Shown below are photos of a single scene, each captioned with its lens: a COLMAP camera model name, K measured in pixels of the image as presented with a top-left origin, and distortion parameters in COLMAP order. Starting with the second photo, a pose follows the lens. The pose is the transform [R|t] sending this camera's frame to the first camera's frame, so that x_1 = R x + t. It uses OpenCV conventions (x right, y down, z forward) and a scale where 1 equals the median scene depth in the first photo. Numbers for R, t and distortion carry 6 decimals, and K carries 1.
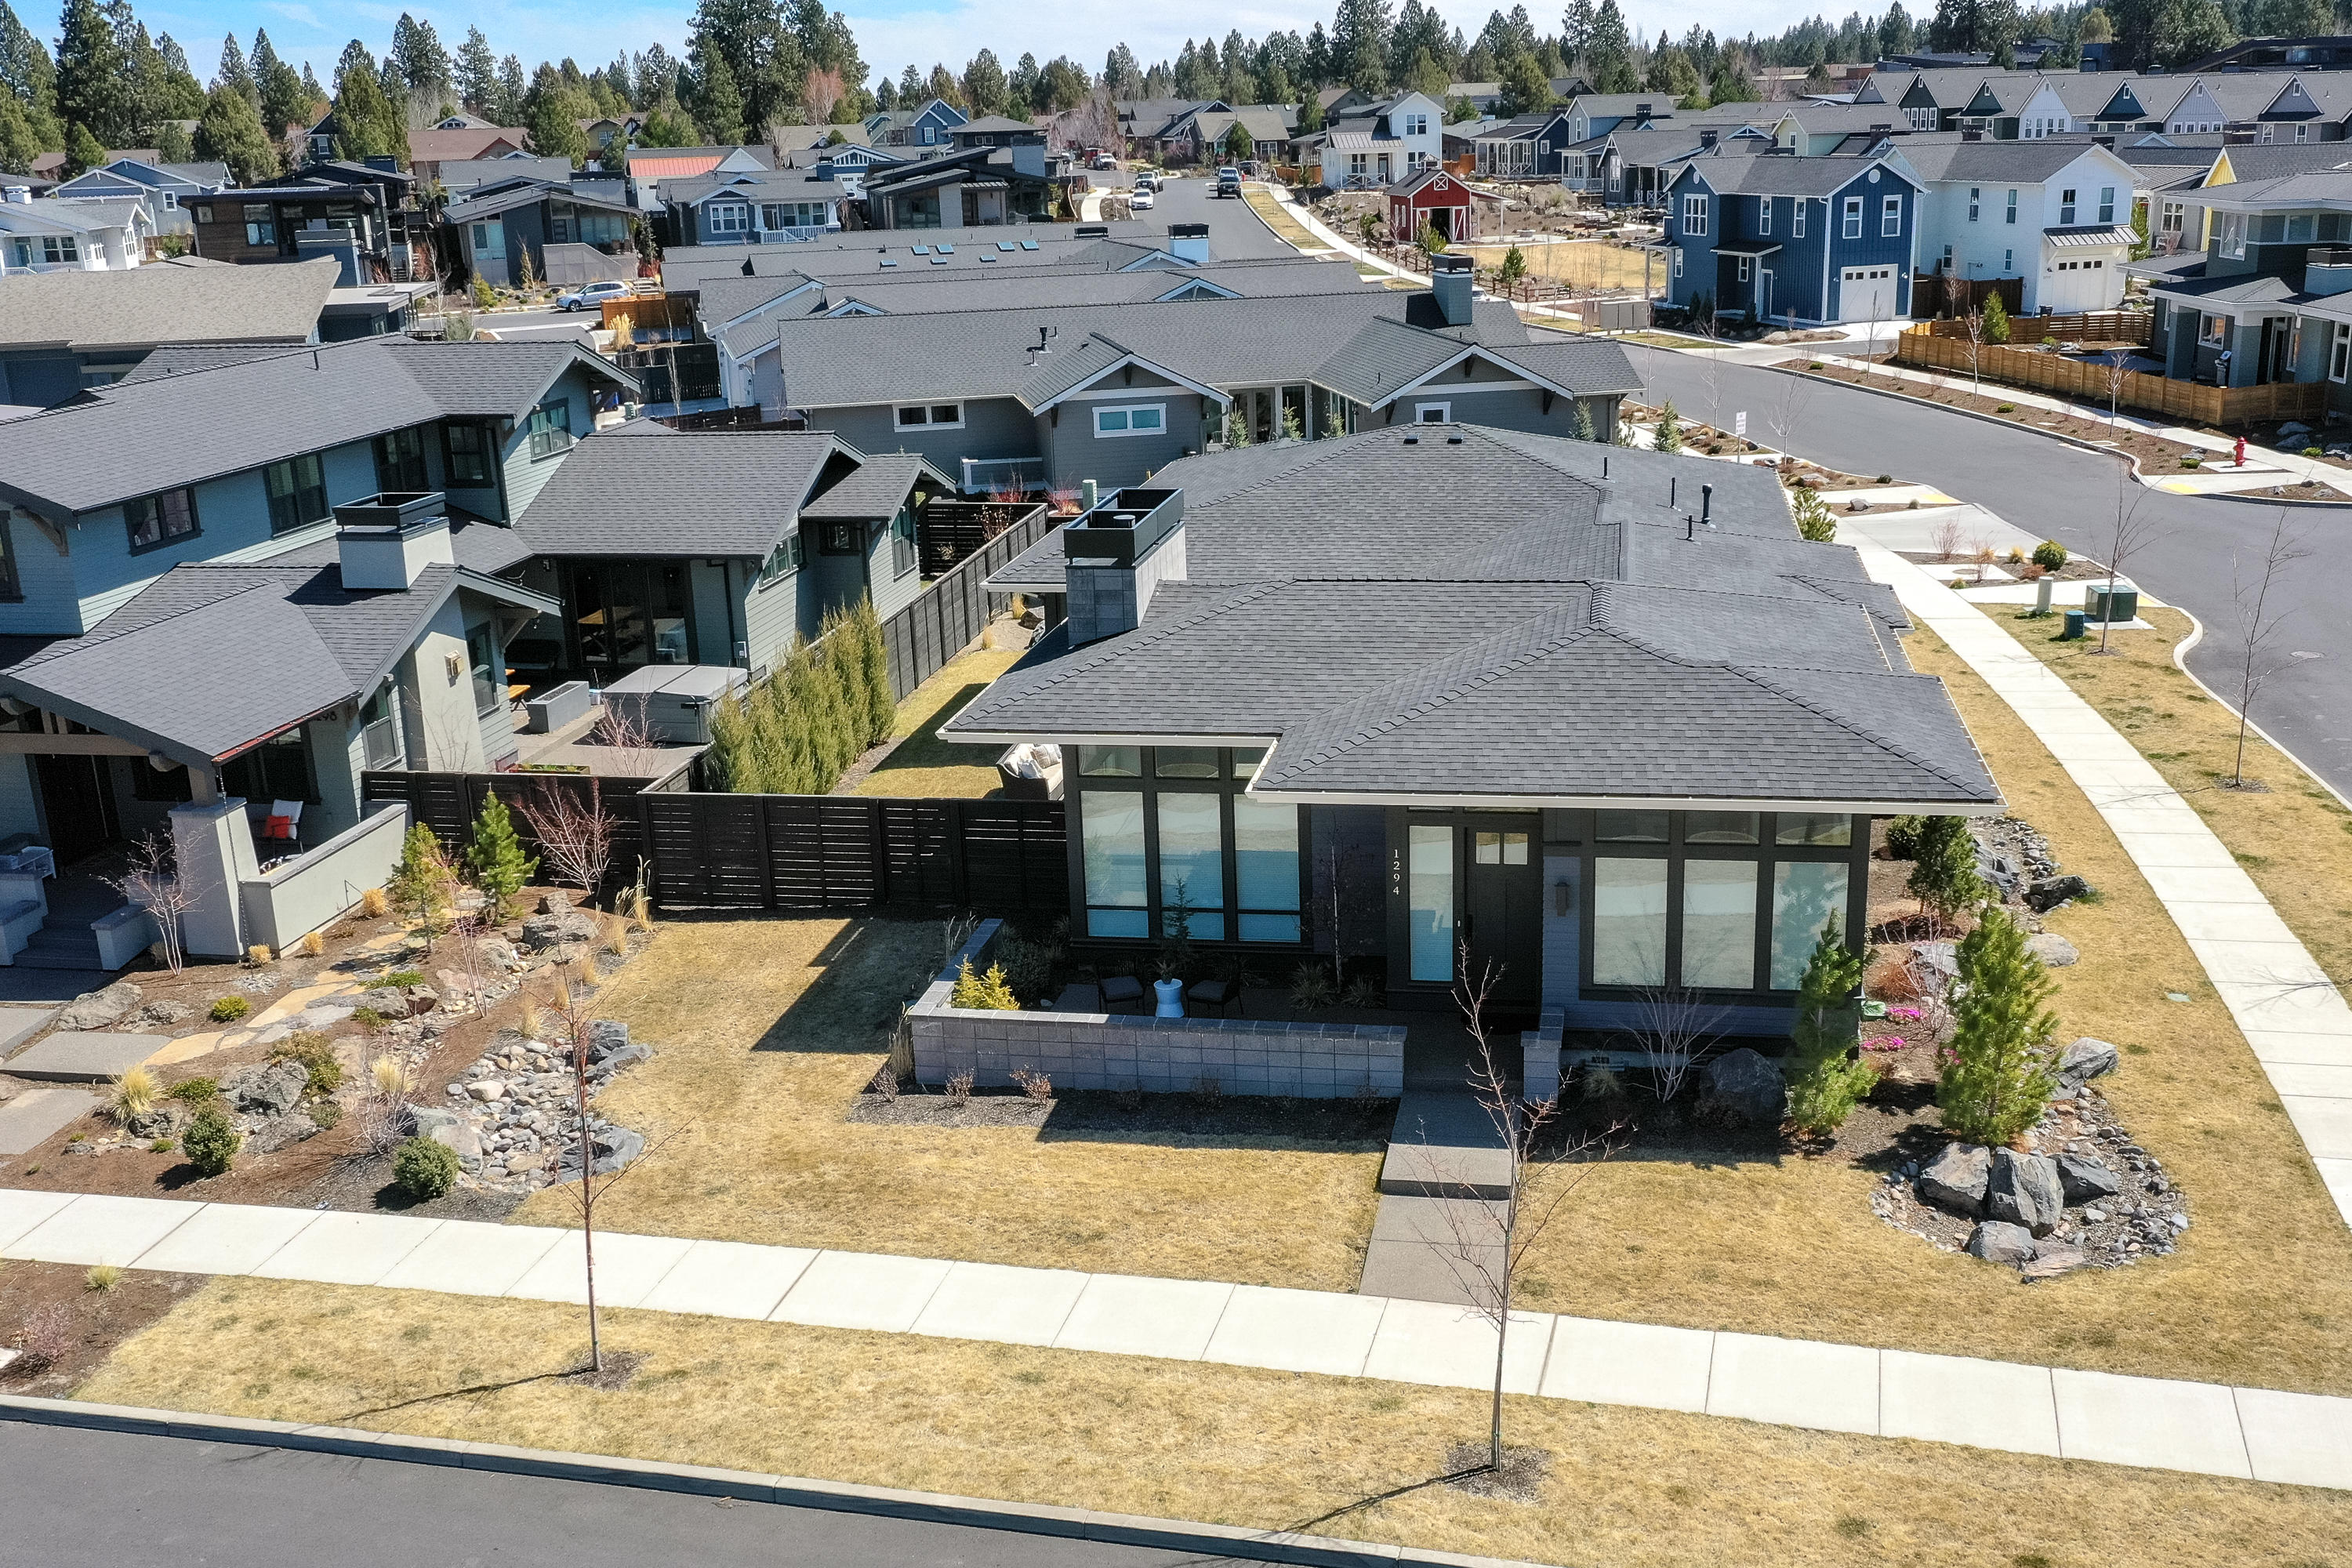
lens RADIAL K [[2040.7, 0, 1142.3], [0, 2040.7, 839.2], [0, 0, 1]] dist [-0.009102, 0.006554]
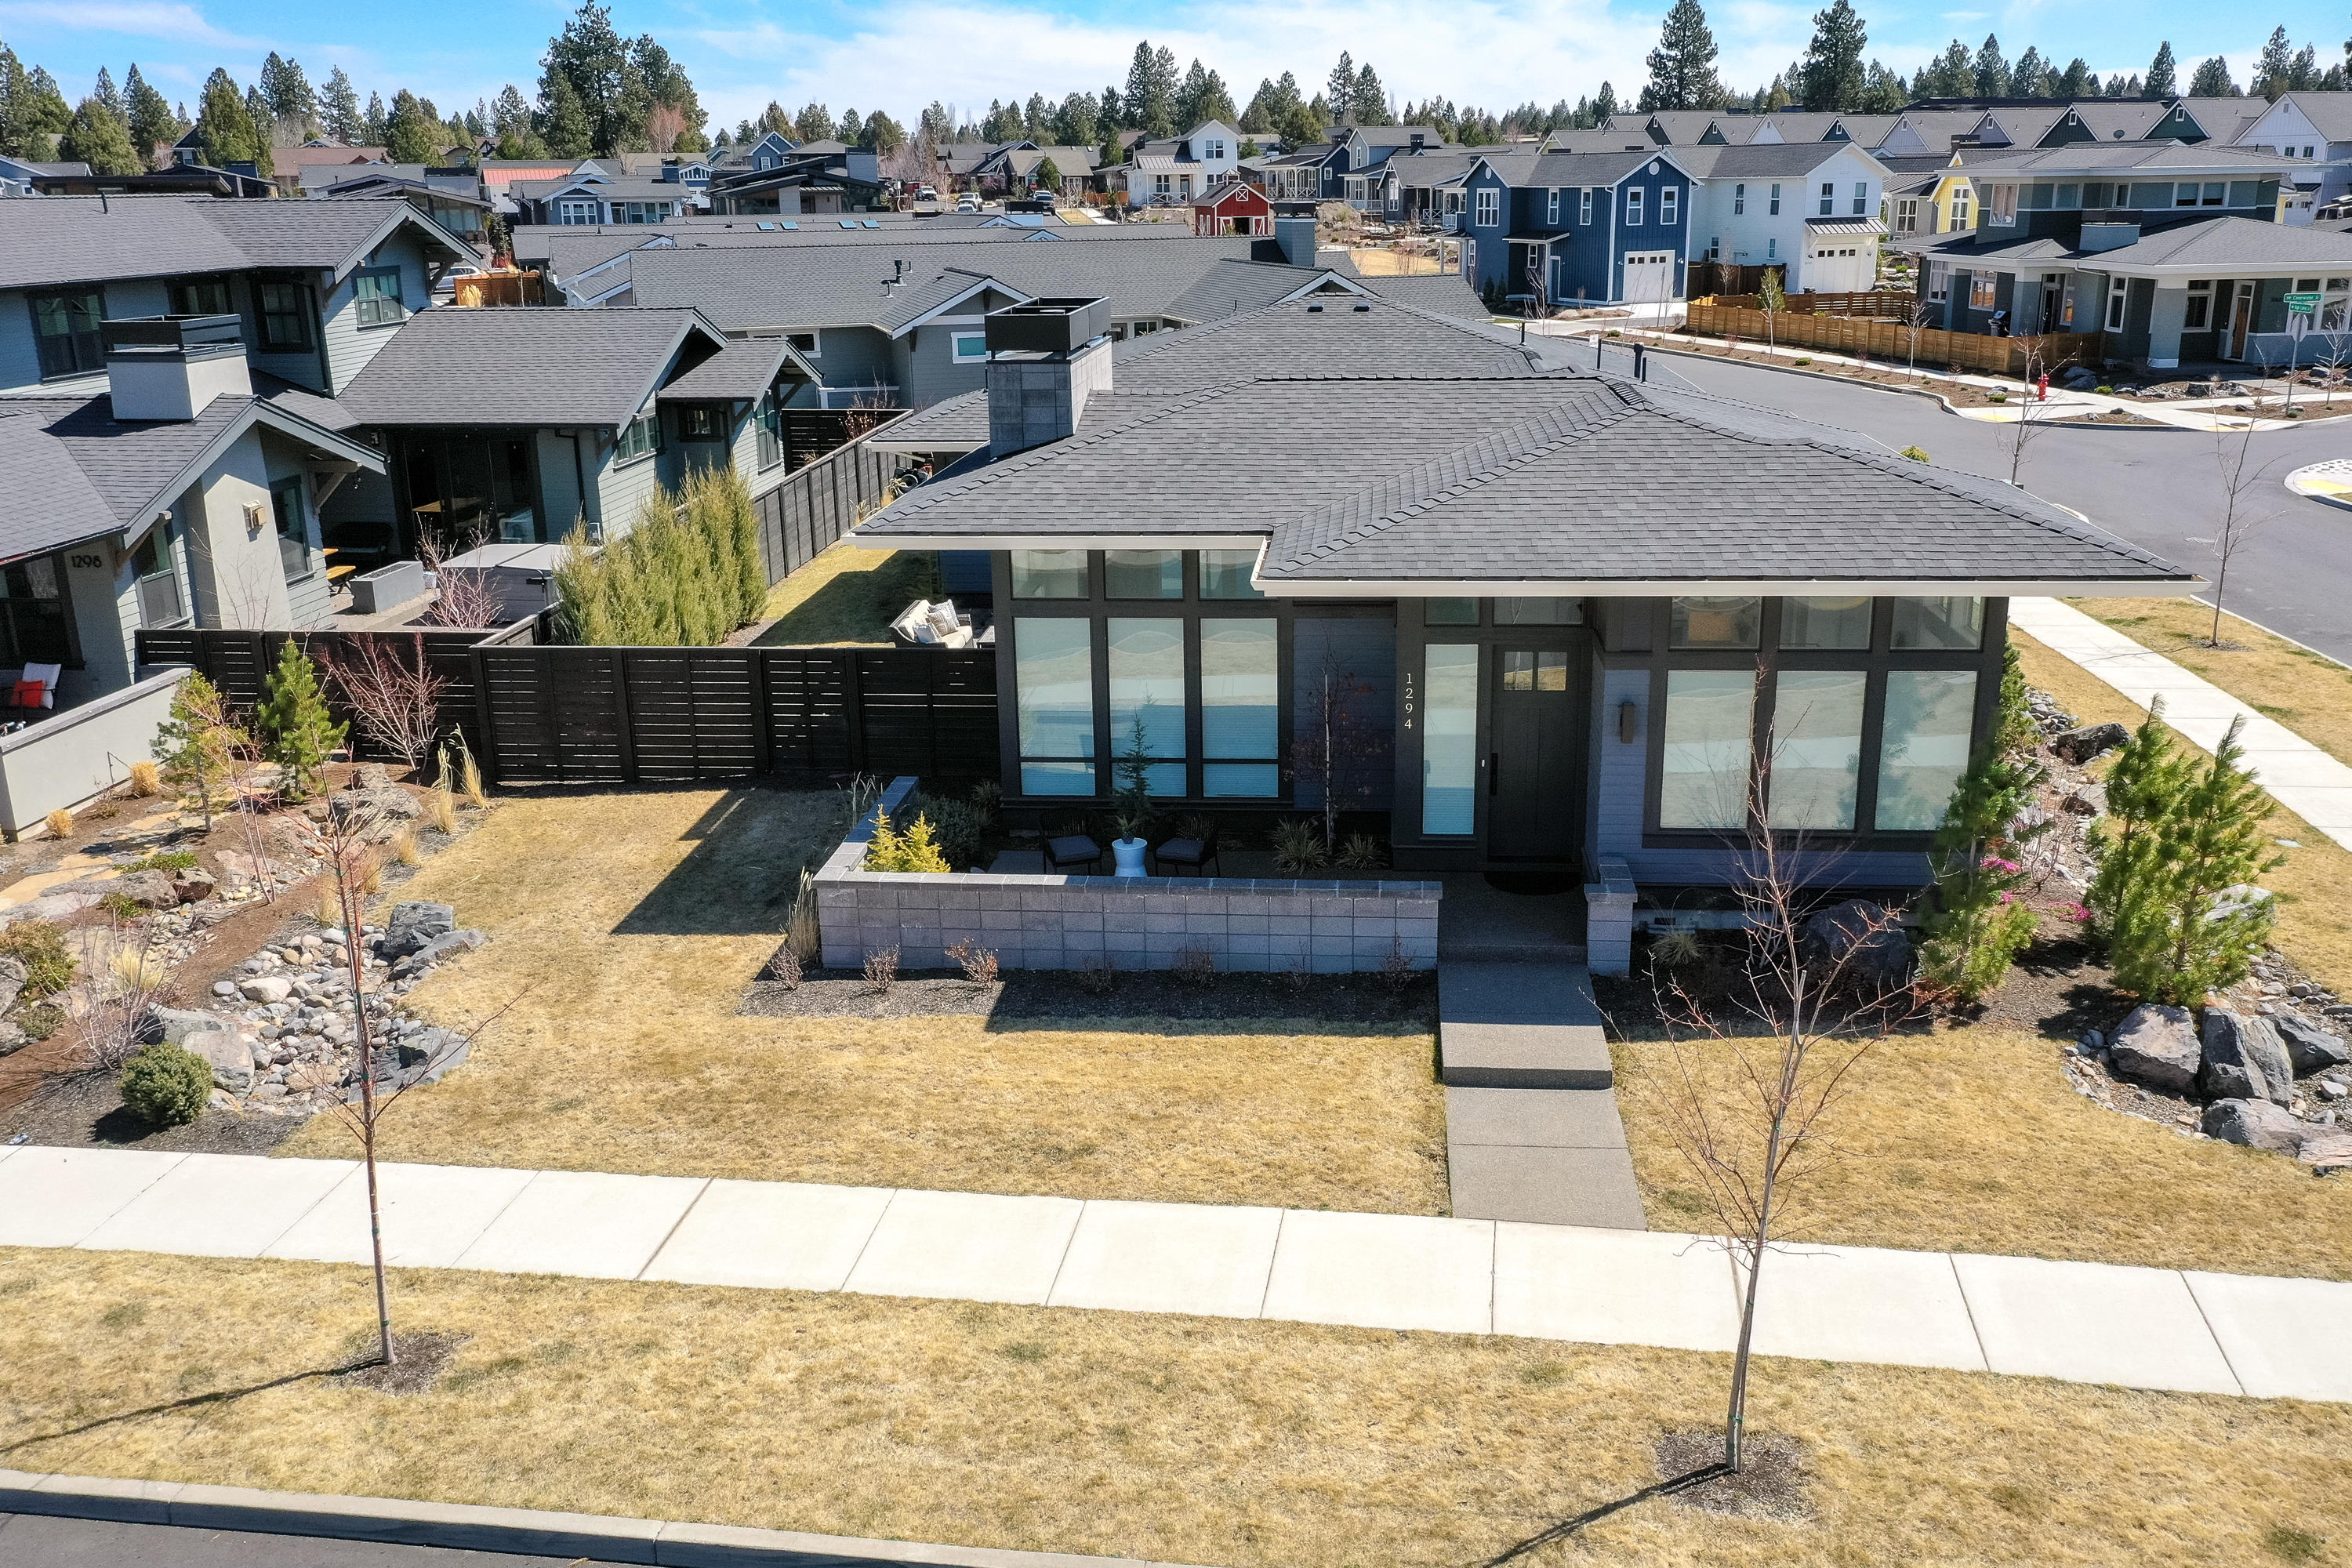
lens RADIAL K [[1924.8, 0, 1176.0], [0, 1924.8, 784.0], [0, 0, 1]] dist [-0.008479, 0.006849]
pose [[0.995124, -0.009508, 0.098169, -0.052710], [0.009366, 0.999954, 0.001908, 0.054124], [-0.098182, -0.000979, 0.995168, 0.268580]]
